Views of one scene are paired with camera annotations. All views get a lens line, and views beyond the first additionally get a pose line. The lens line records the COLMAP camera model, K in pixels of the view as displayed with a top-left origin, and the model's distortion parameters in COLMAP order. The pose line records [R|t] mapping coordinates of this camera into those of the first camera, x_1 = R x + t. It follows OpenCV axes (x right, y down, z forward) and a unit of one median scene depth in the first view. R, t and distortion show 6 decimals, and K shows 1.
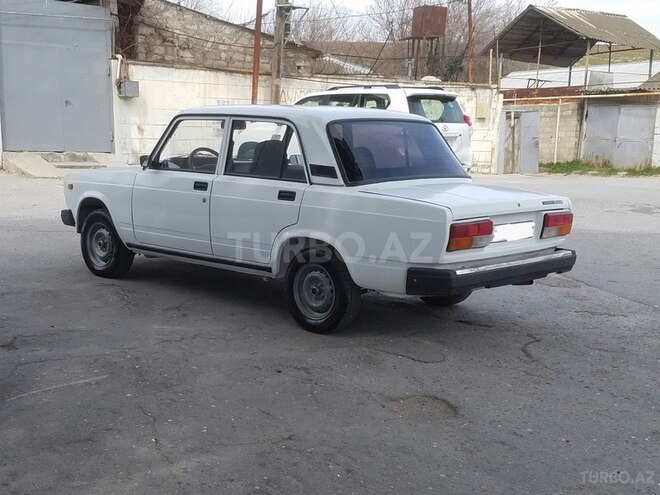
lens RADIAL K [[871.1, 0, 329.5], [0, 871.1, 259.1], [0, 0, 1]] dist [0.302406, -0.710272]
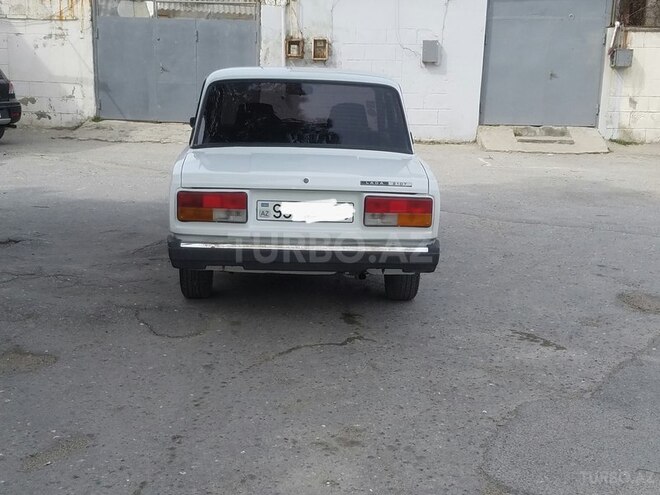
lens RADIAL K [[901.0, 0, 330.0], [0, 901.0, 247.5], [0, 0, 1]] dist [0.352939, -1.005751]
pose [[0.720002, 0.114757, -0.684418, 0.244179], [-0.110146, 0.992629, 0.050562, -0.012691], [0.685175, 0.038981, 0.727334, 0.107873]]
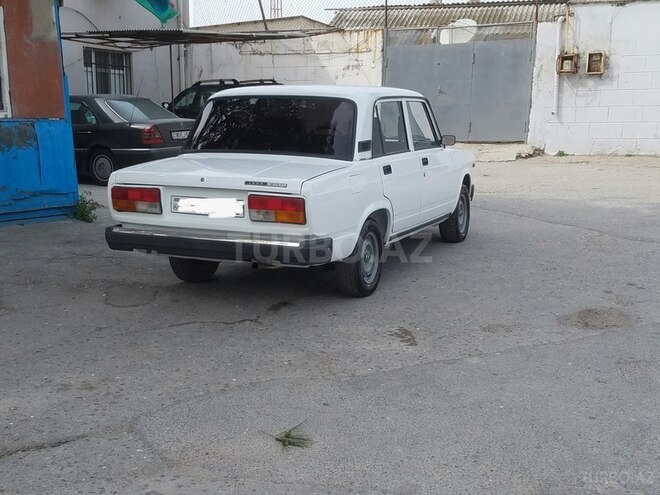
lens RADIAL K [[901.0, 0, 330.0], [0, 901.0, 247.5], [0, 0, 1]] dist [0.352939, -1.005751]
pose [[0.322914, 0.123389, -0.938350, 0.359900], [-0.133693, 0.987470, 0.083840, -0.026478], [0.936938, 0.098377, 0.335364, 0.229613]]
